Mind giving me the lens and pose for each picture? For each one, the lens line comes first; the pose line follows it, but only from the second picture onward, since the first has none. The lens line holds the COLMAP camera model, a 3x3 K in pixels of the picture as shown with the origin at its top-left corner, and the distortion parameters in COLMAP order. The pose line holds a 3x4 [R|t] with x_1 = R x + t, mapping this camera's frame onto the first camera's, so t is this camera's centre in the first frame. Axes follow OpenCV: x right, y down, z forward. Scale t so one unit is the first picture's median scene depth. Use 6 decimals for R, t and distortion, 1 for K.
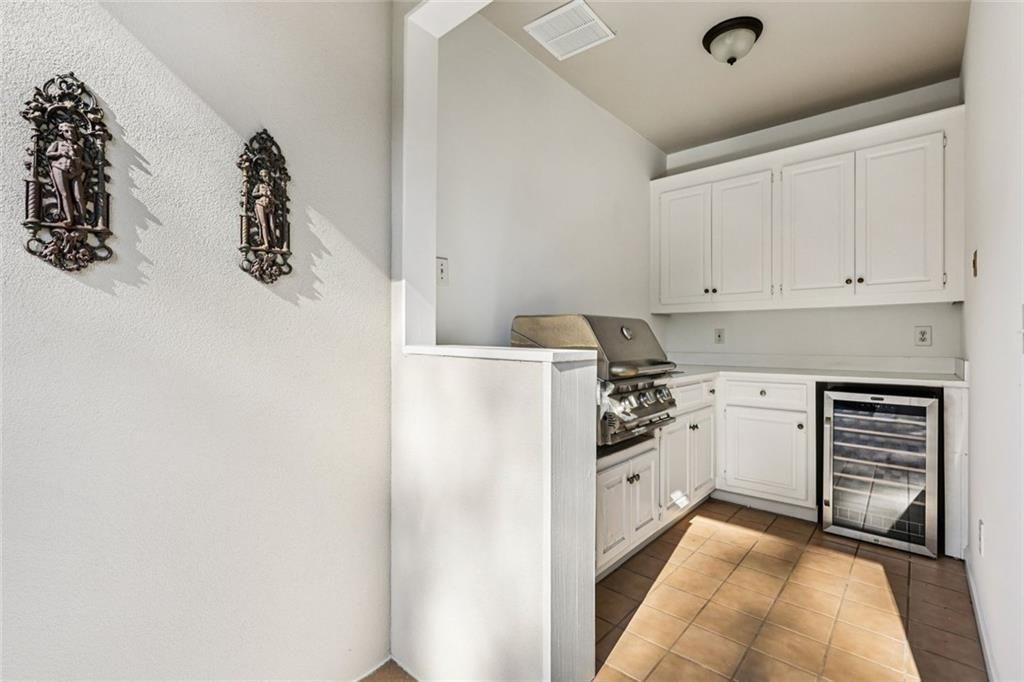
lens RADIAL K [[457.5, 0, 513.1], [0, 457.5, 338.3], [0, 0, 1]] dist [-0.001369, -0.000284]
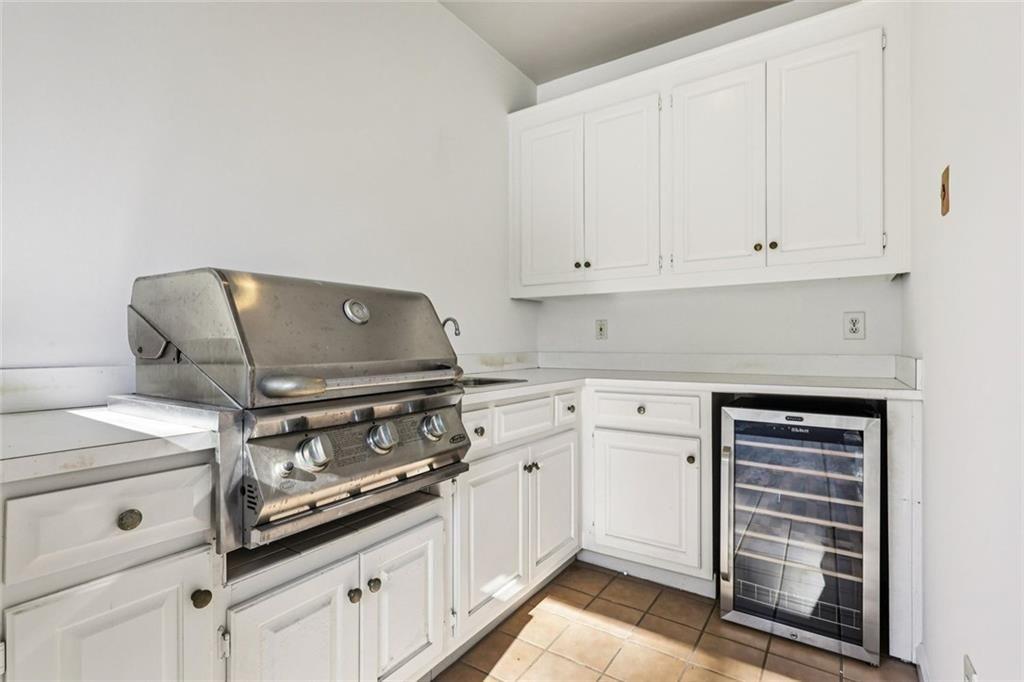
lens RADIAL K [[477.2, 0, 512.5], [0, 477.2, 341.7], [0, 0, 1]] dist [-0.002347, 0.000610]
pose [[0.992008, -0.004693, 0.126084, 0.294847], [0.004447, 0.999988, 0.002236, 0.018042], [-0.126093, -0.001657, 0.992017, 0.354592]]
